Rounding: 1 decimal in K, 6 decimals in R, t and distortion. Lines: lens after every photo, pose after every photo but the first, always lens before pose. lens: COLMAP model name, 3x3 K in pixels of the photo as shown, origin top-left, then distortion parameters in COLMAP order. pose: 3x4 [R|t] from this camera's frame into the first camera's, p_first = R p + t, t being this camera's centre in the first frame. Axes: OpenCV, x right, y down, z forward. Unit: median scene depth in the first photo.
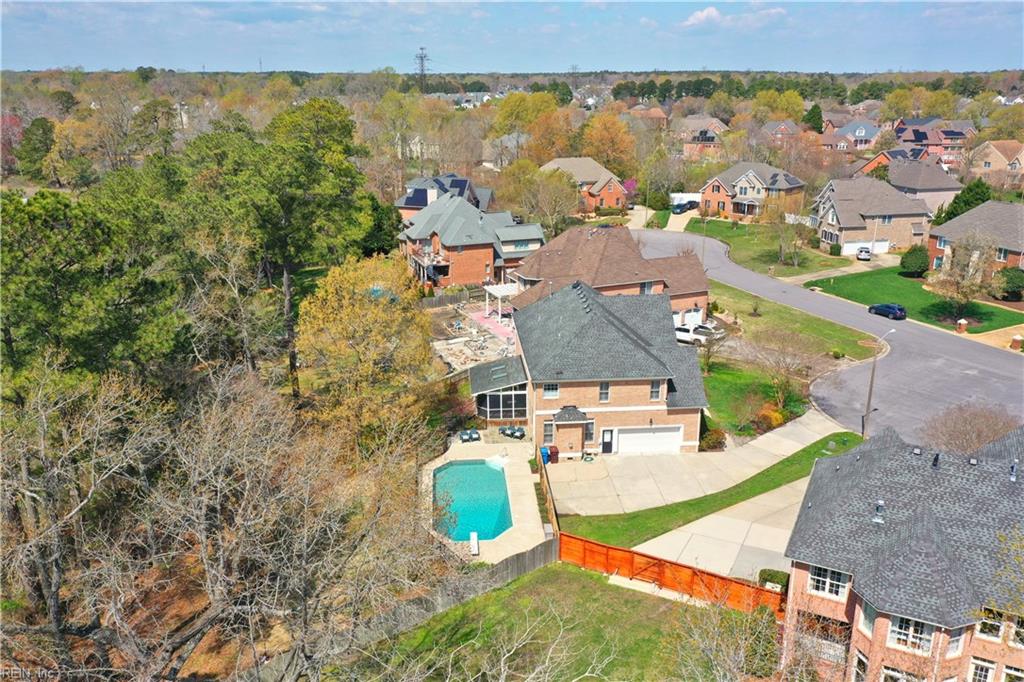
lens RADIAL K [[822.3, 0, 512.0], [0, 822.3, 341.0], [0, 0, 1]] dist [-0.006047, -0.002427]
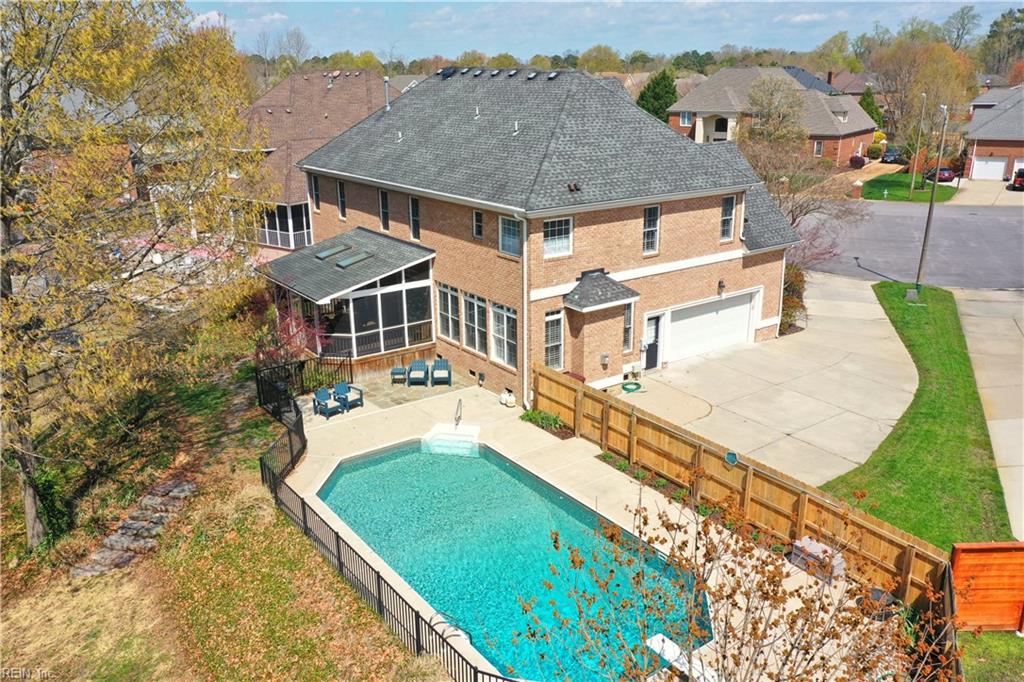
lens RADIAL K [[822.3, 0, 512.0], [0, 822.3, 341.0], [0, 0, 1]] dist [-0.006047, -0.002427]
pose [[0.855137, -0.163322, 0.492004, -0.182750], [0.165900, 0.985381, 0.038754, 0.090692], [-0.491140, 0.048483, 0.869730, 0.638103]]
